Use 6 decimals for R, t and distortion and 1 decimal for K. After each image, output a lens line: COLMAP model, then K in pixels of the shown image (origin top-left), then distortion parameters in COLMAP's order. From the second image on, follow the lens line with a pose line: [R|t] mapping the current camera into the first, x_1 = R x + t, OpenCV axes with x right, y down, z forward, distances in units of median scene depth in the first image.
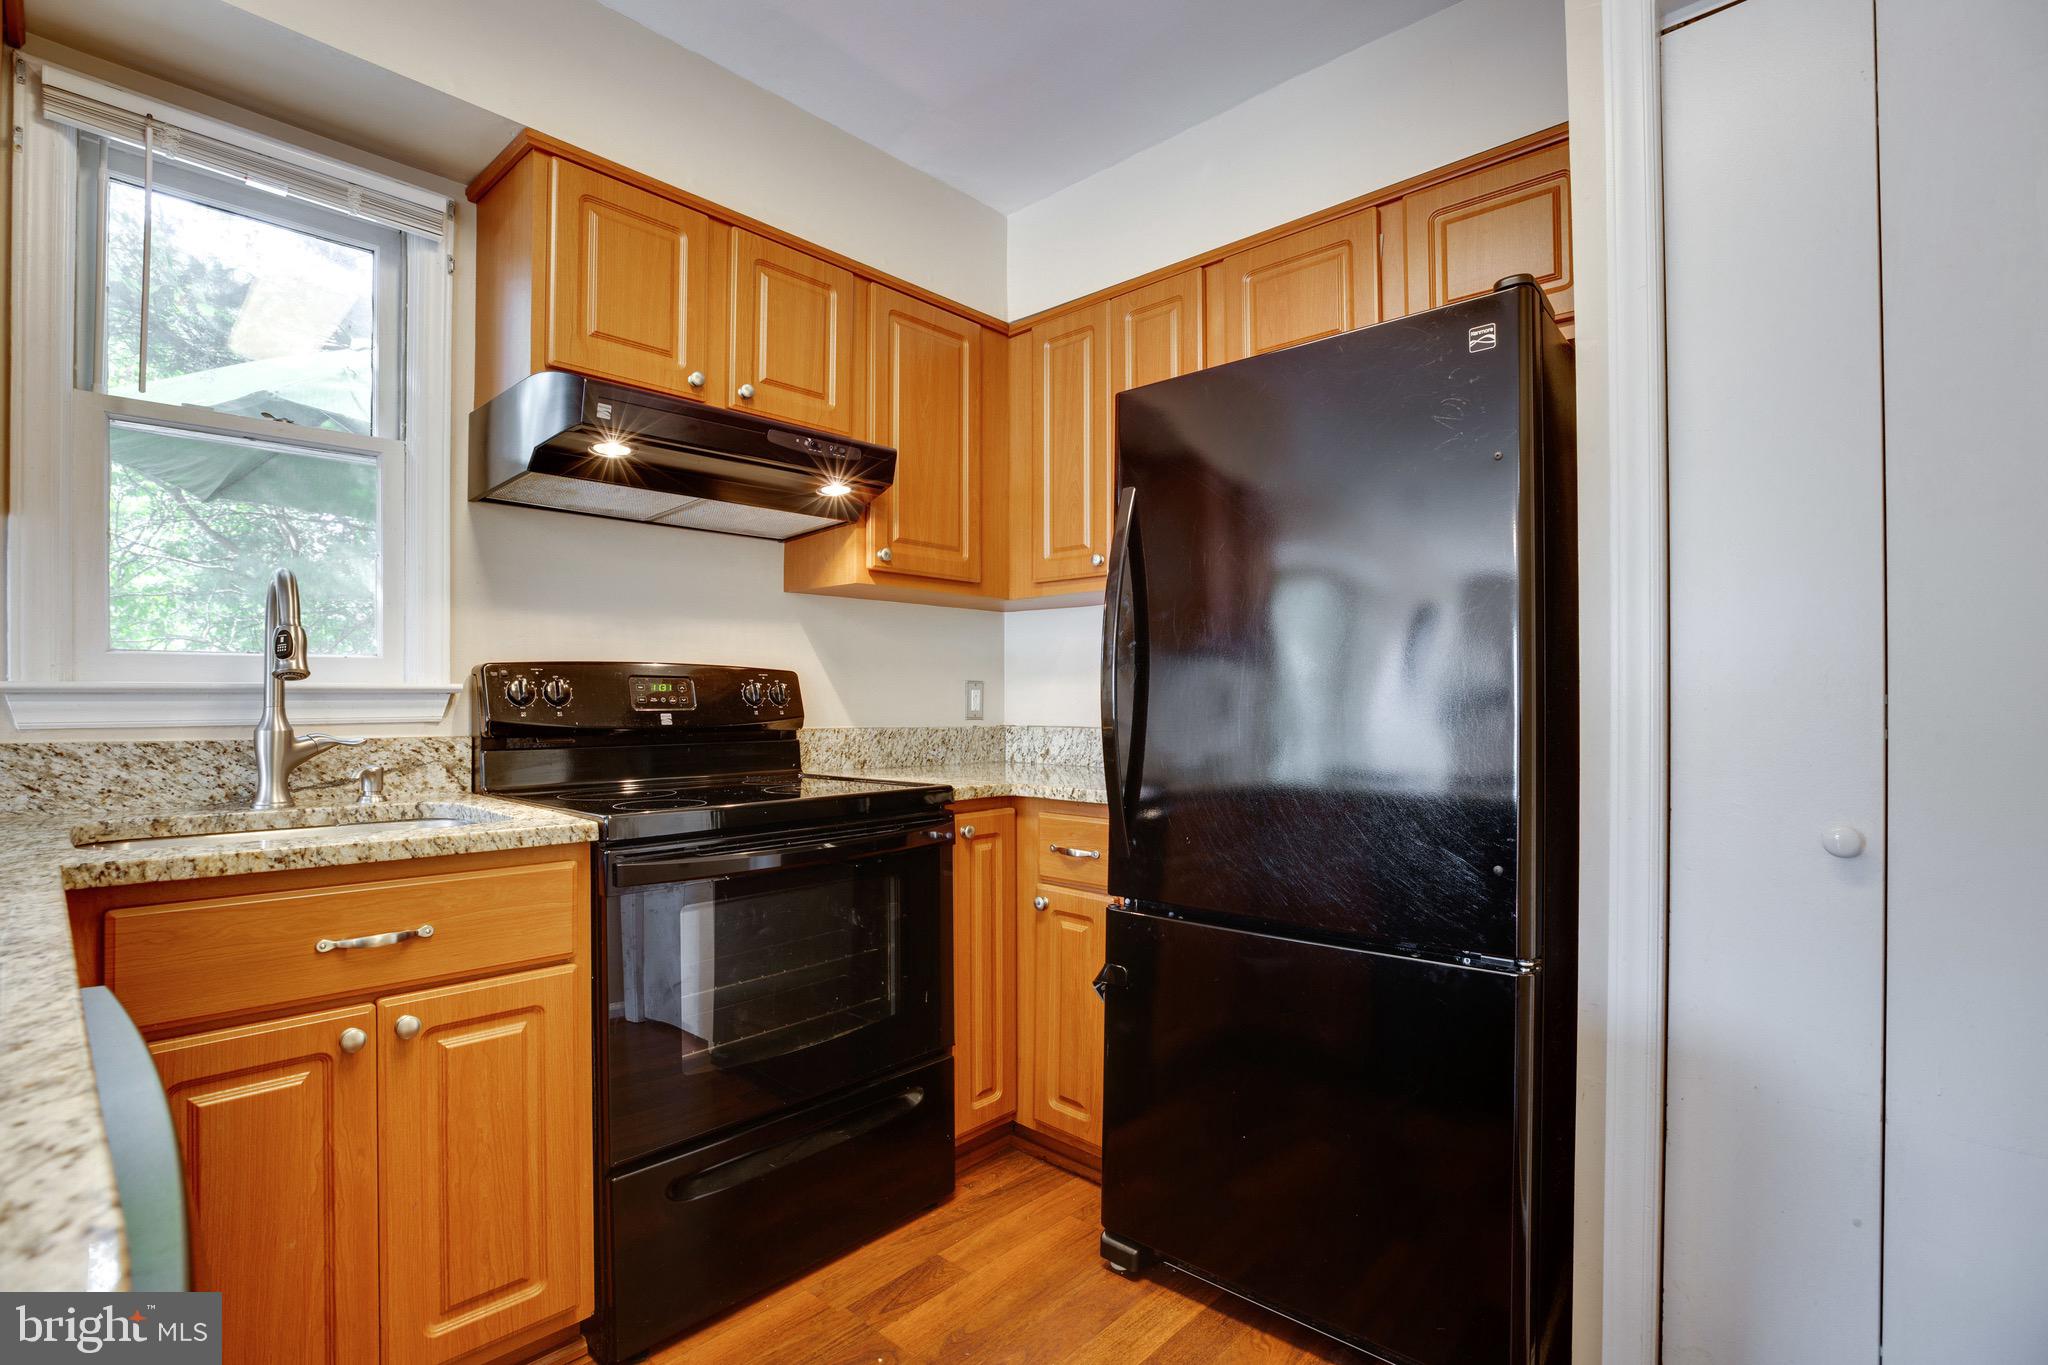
lens RADIAL K [[960.6, 0, 1004.9], [0, 960.6, 693.5], [0, 0, 1]] dist [-0.042240, 0.009318]
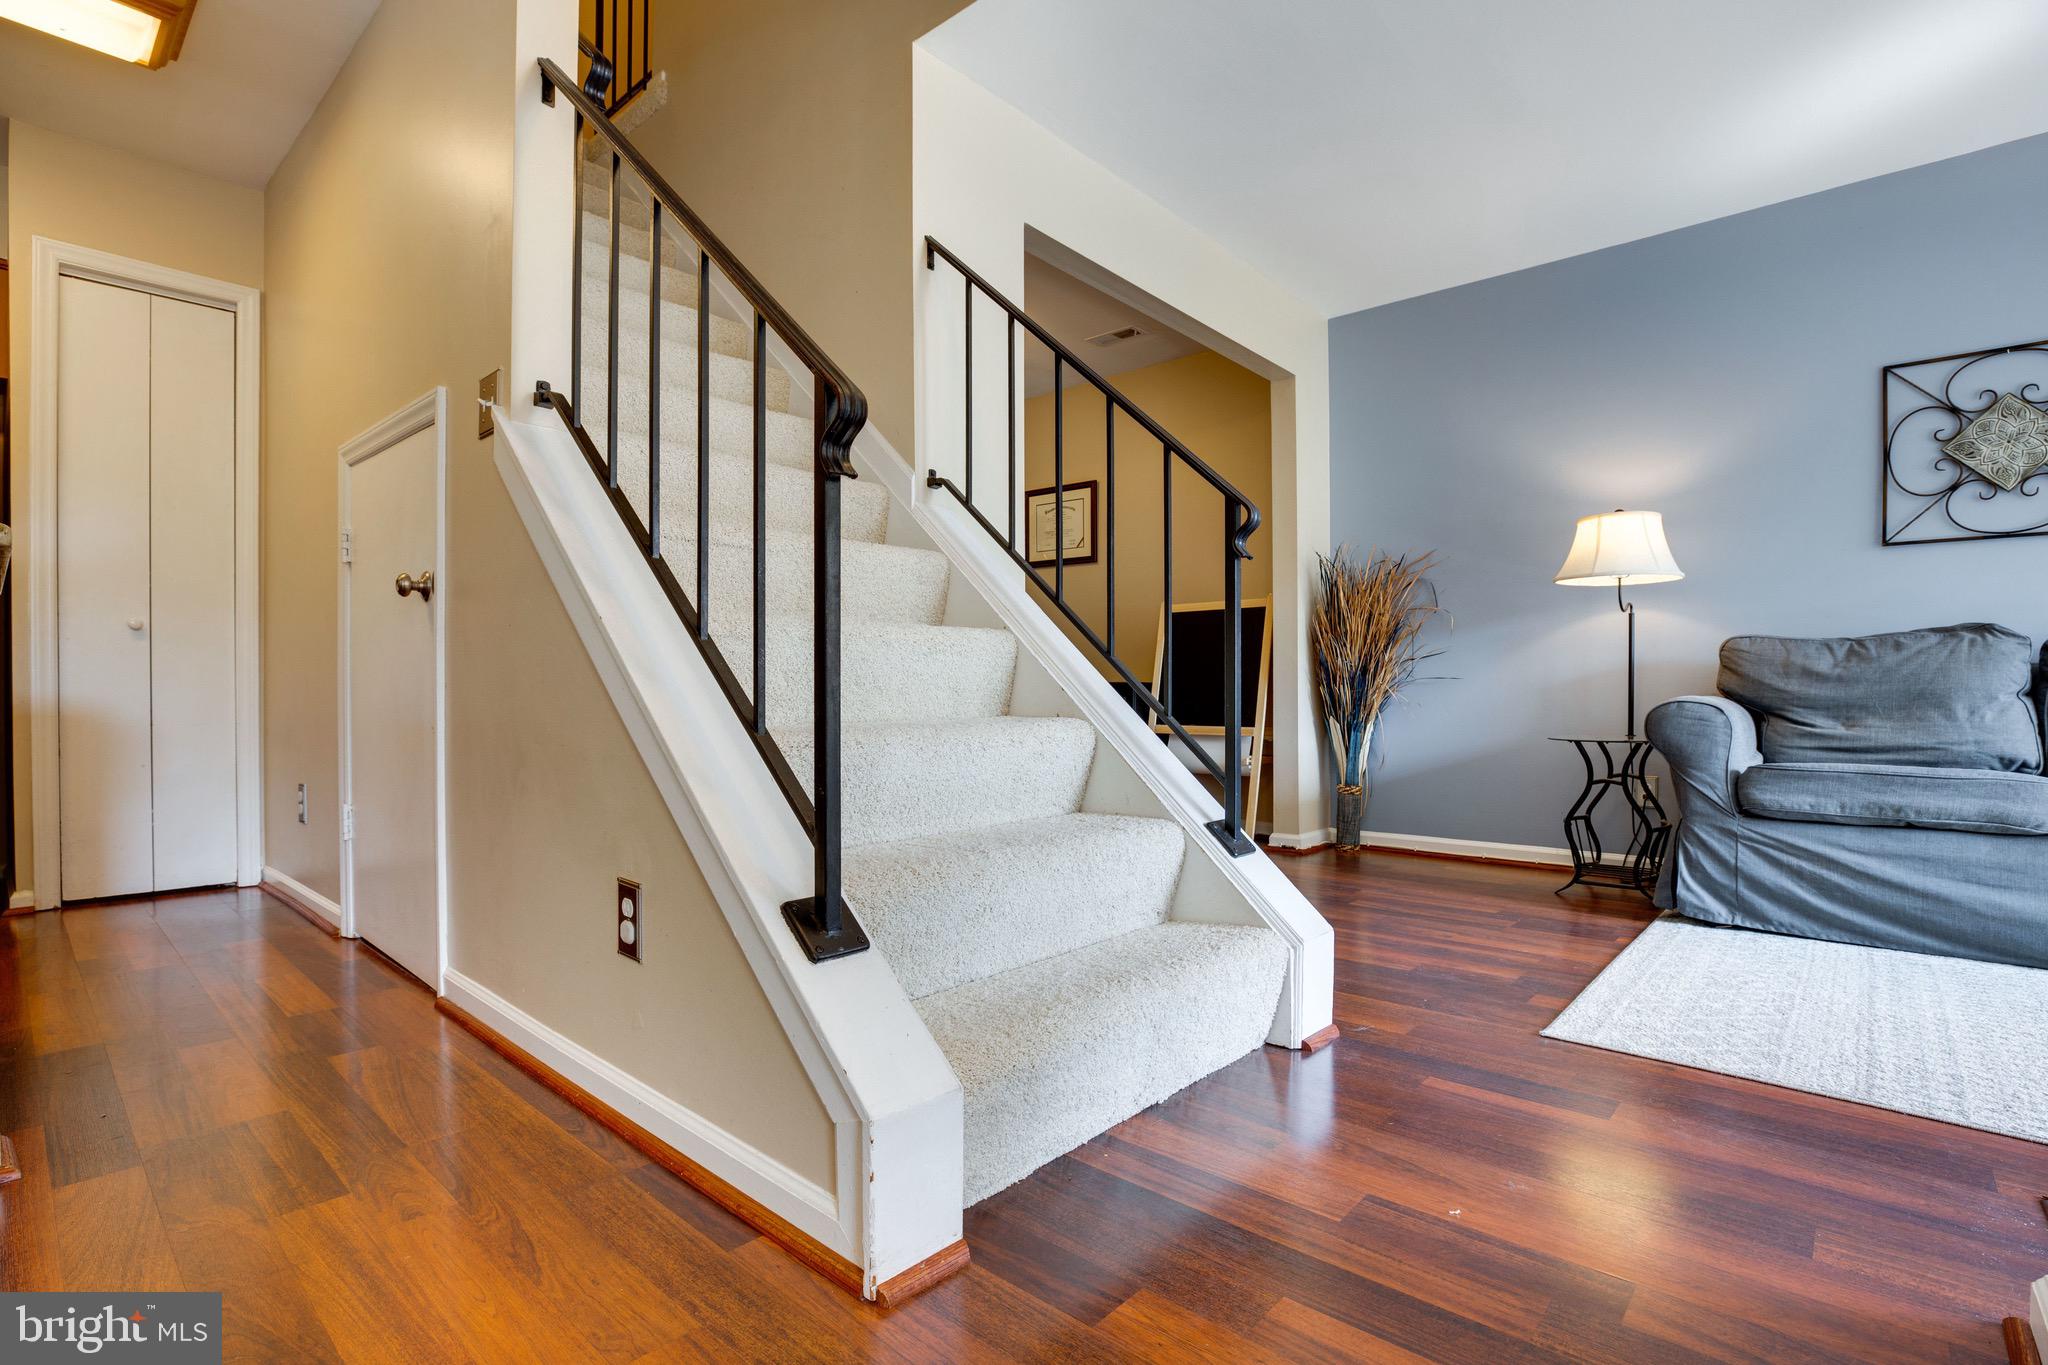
lens RADIAL K [[960.6, 0, 1018.9], [0, 960.6, 700.2], [0, 0, 1]] dist [-0.042240, 0.009318]
pose [[-0.023456, -0.010893, 0.999666, -1.085108], [-0.008227, 0.999909, 0.010703, 0.195897], [-0.999691, -0.007973, -0.023544, -0.870889]]
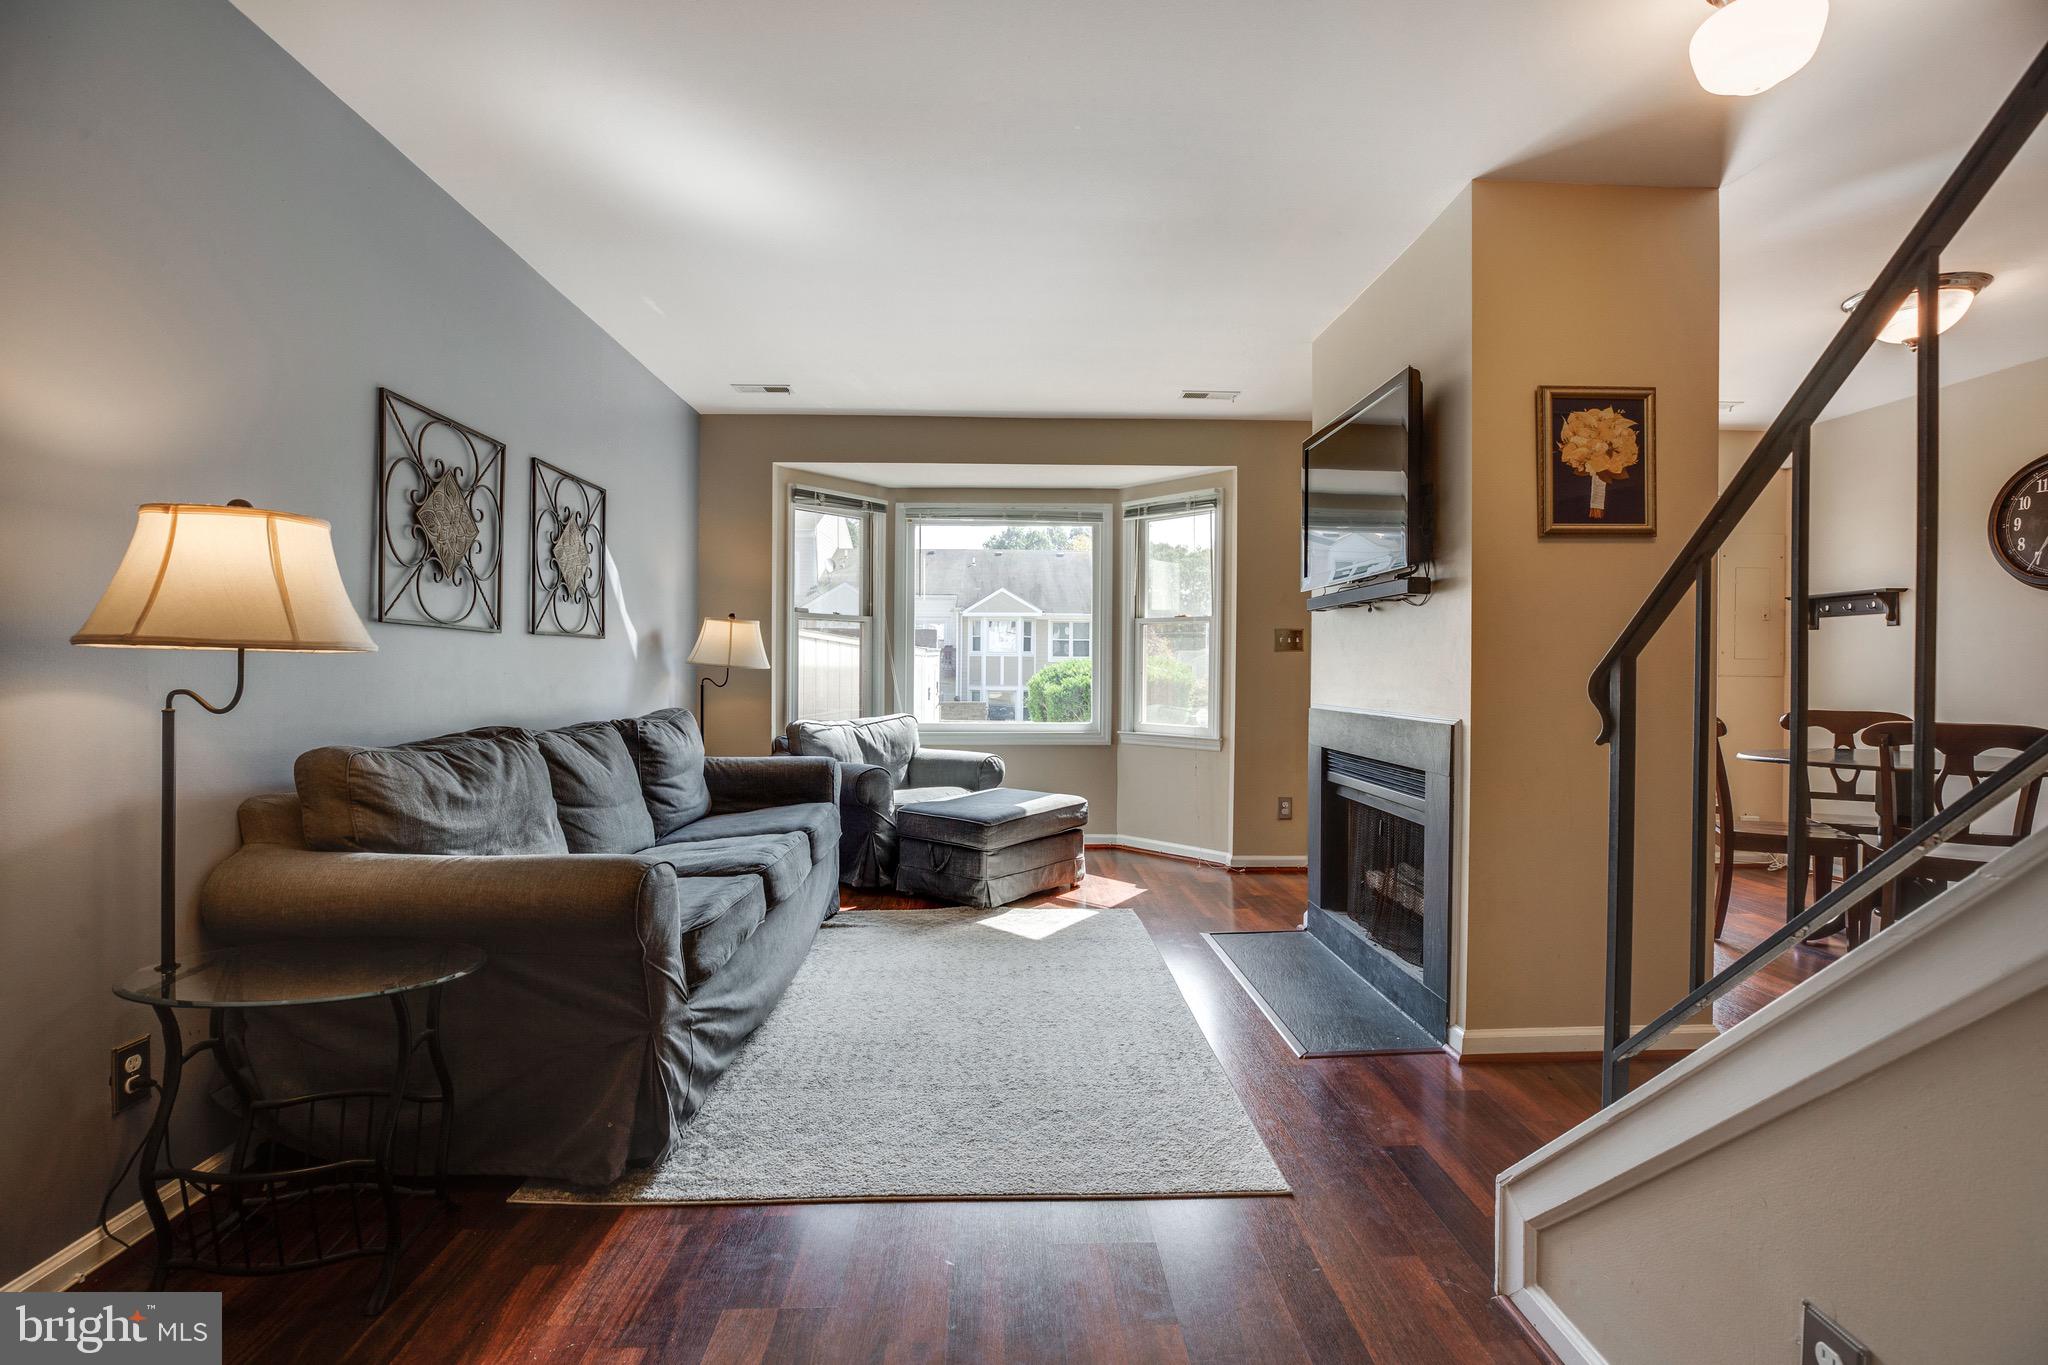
lens RADIAL K [[960.6, 0, 1017.5], [0, 960.6, 676.8], [0, 0, 1]] dist [-0.042240, 0.009318]
pose [[-0.706612, -0.002959, -0.707595, 0.808899], [-0.003278, 0.999994, -0.000908, 0.001232], [0.707593, 0.001677, -0.706618, -0.930316]]
